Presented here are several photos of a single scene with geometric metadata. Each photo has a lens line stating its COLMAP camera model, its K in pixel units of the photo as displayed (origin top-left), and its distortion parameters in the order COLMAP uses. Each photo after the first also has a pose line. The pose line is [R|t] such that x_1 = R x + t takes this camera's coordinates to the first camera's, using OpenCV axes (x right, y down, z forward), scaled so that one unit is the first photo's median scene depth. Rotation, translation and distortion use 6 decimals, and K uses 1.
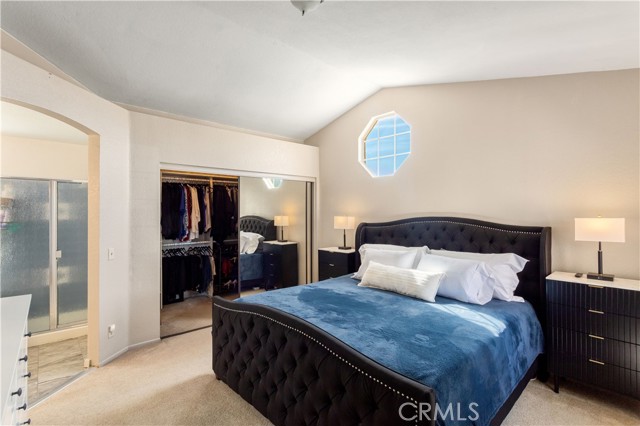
lens RADIAL K [[307.1, 0, 320.0], [0, 307.1, 215.3], [0, 0, 1]] dist [-0.001022, 0.000261]
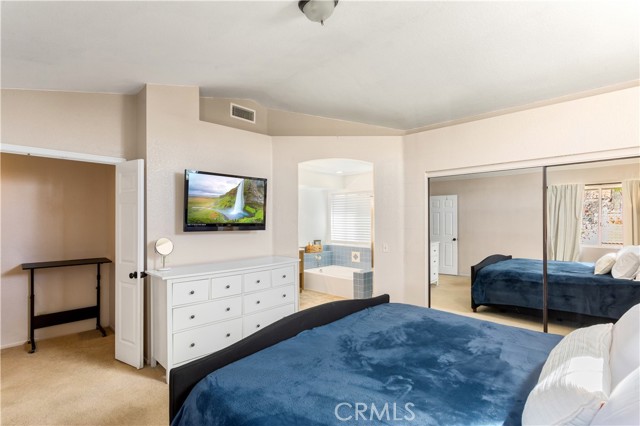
lens RADIAL K [[307.1, 0, 320.0], [0, 307.1, 215.3], [0, 0, 1]] dist [-0.001022, 0.000261]
pose [[0.050742, -0.012560, -0.998633, 0.690846], [-0.001945, 0.999918, -0.012675, 0.001898], [0.998710, 0.002586, 0.050713, 0.674542]]
